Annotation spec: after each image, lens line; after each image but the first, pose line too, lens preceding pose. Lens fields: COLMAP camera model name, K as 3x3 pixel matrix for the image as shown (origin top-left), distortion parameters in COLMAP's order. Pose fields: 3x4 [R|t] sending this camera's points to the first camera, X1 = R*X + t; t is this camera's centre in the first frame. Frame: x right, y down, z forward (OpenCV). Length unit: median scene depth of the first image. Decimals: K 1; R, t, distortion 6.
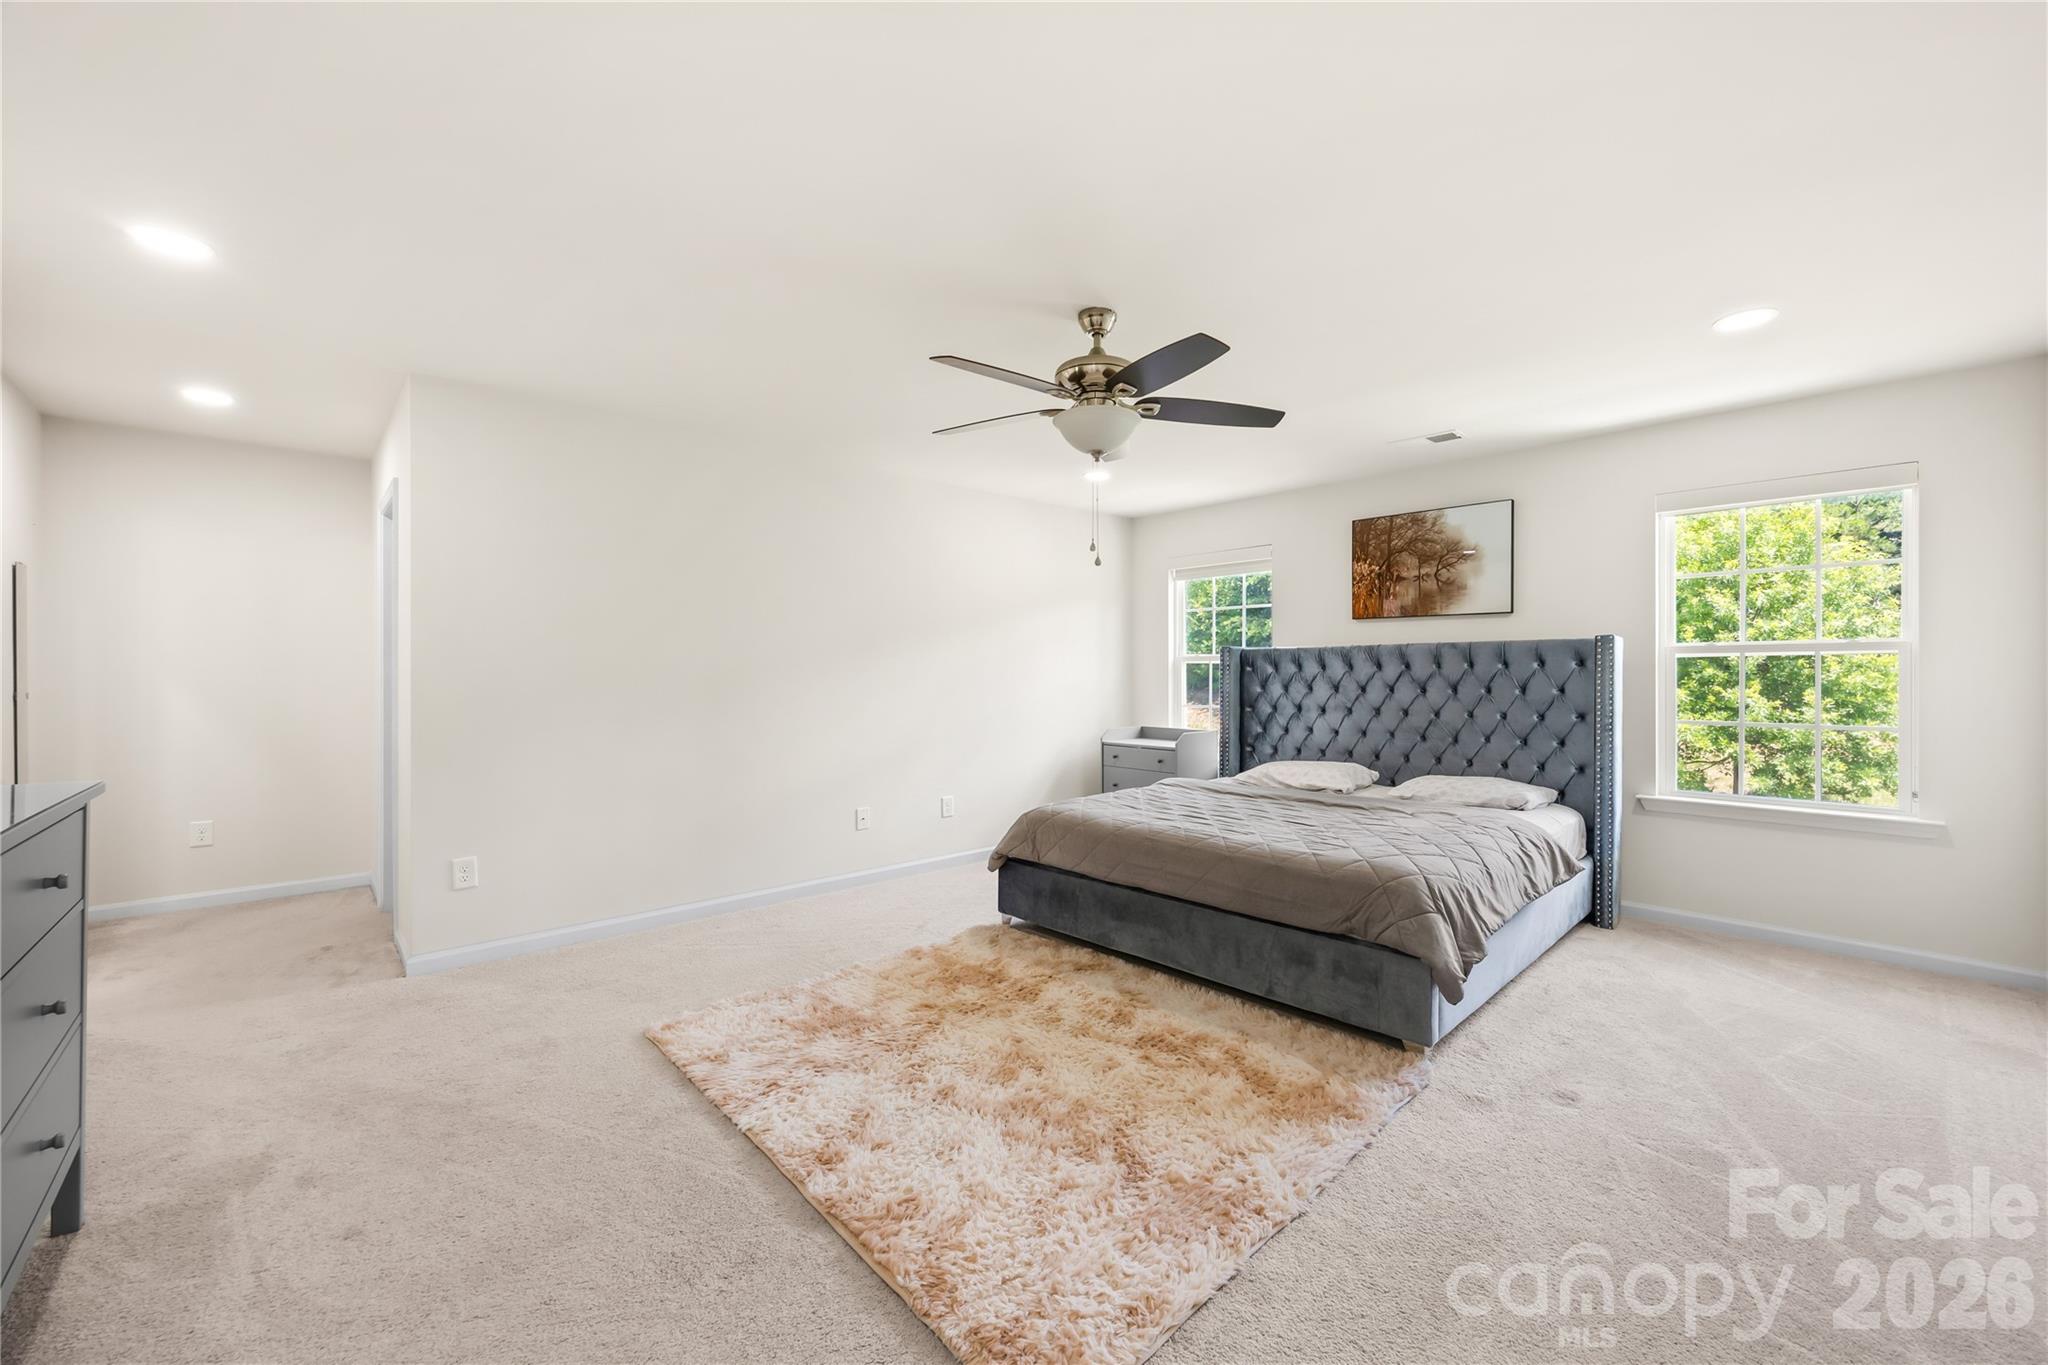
lens RADIAL K [[786.4, 0, 1019.3], [0, 786.4, 672.4], [0, 0, 1]] dist [-0.001933, -0.000283]
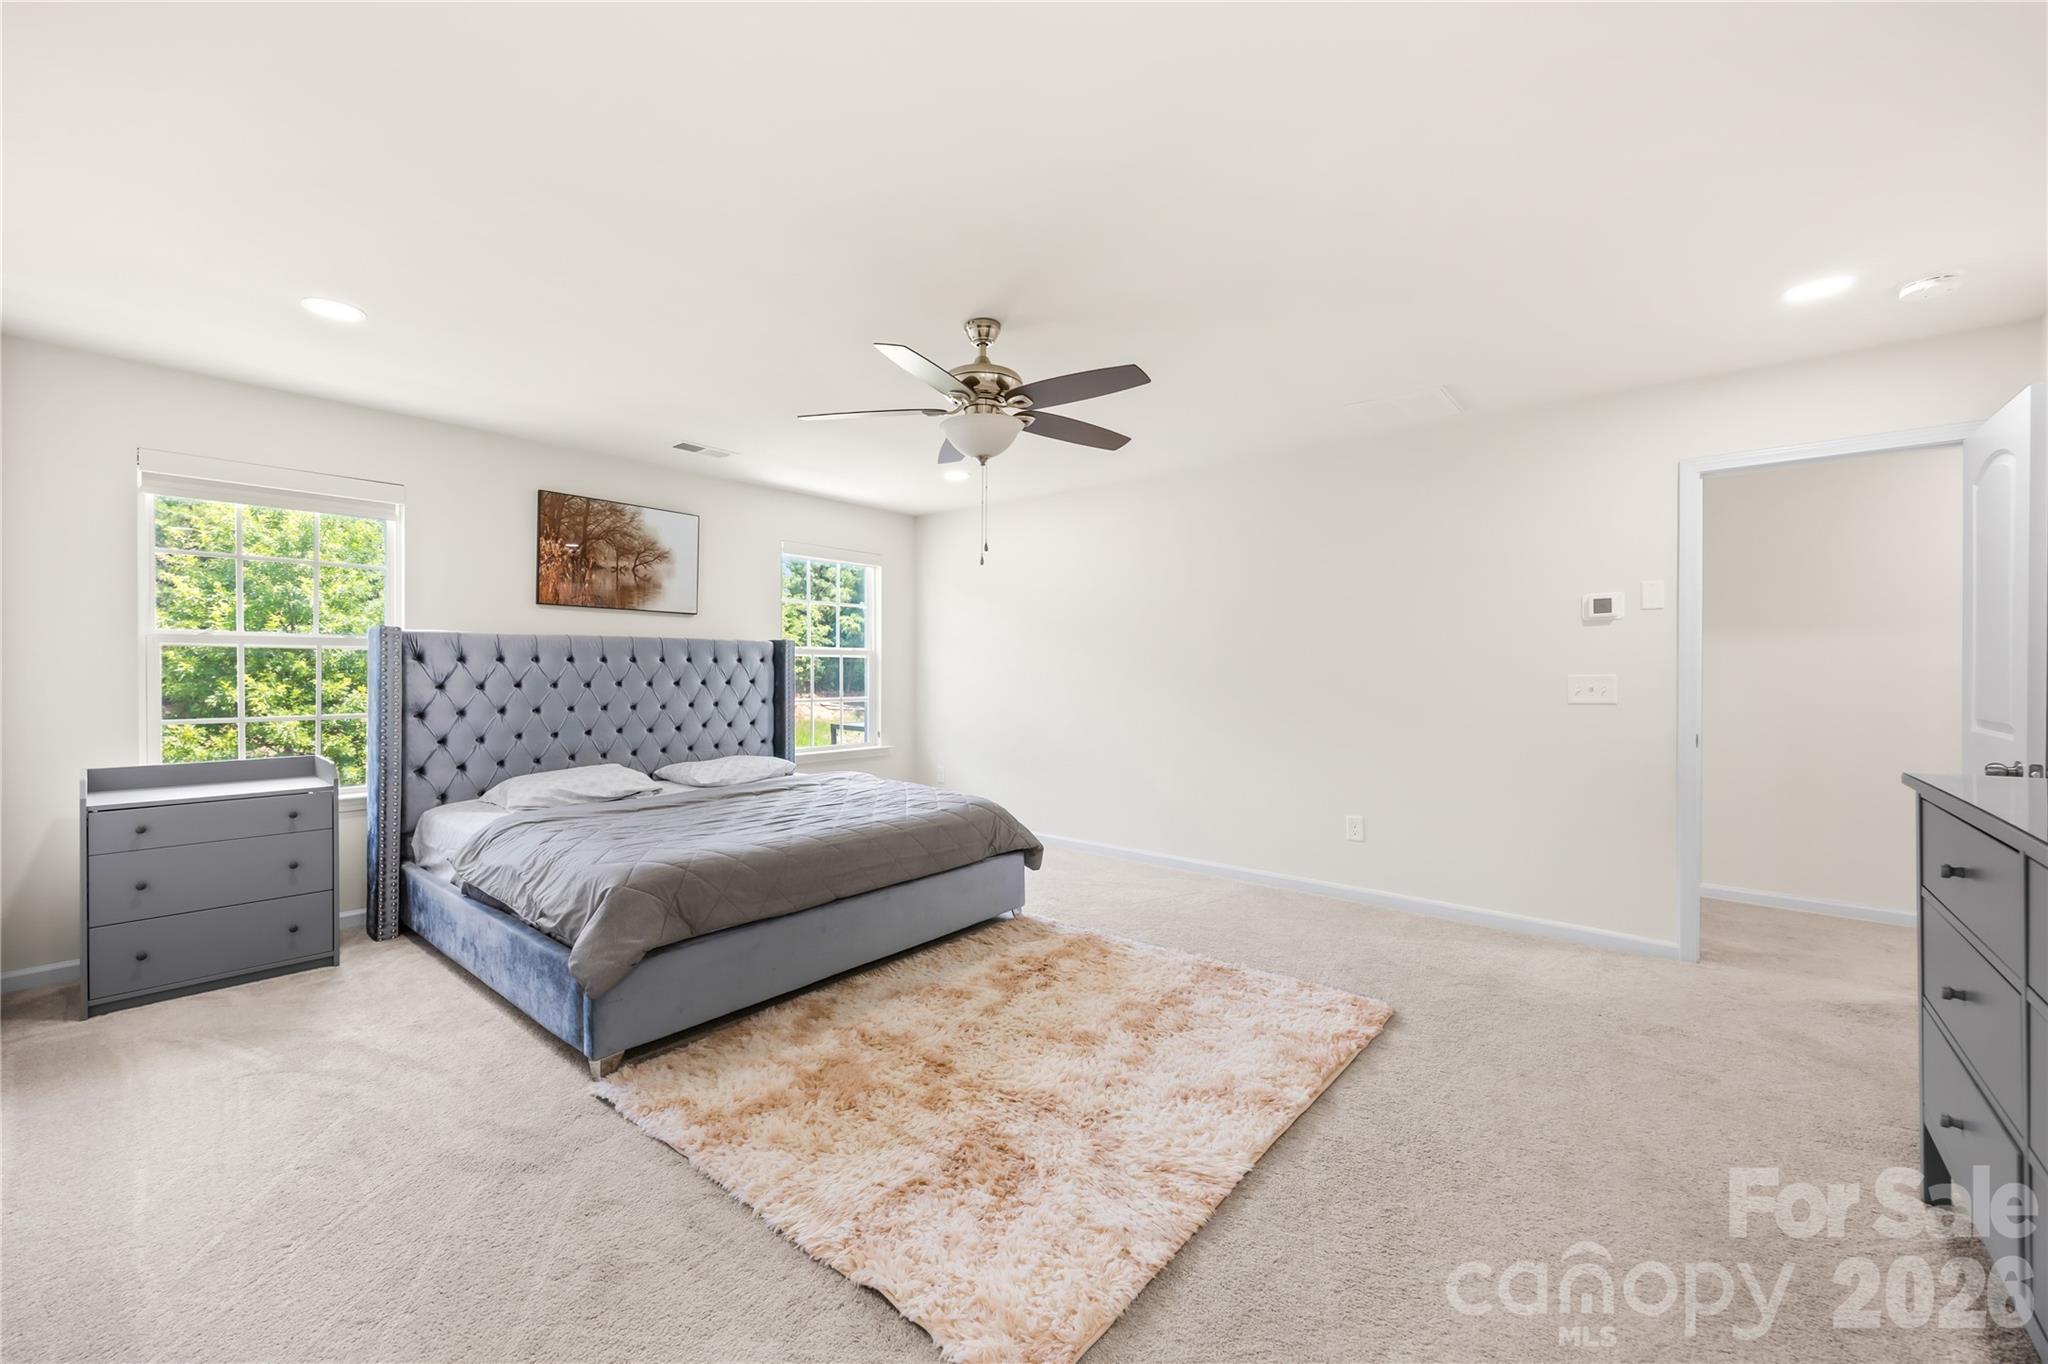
lens RADIAL K [[811.8, 0, 1019.8], [0, 811.8, 677.6], [0, 0, 1]] dist [-0.000115, -0.000477]
pose [[-0.124742, -0.010210, 0.992137, -0.581950], [-0.006151, 0.999936, 0.009517, 0.002212], [-0.992170, -0.004915, -0.124797, 0.645807]]
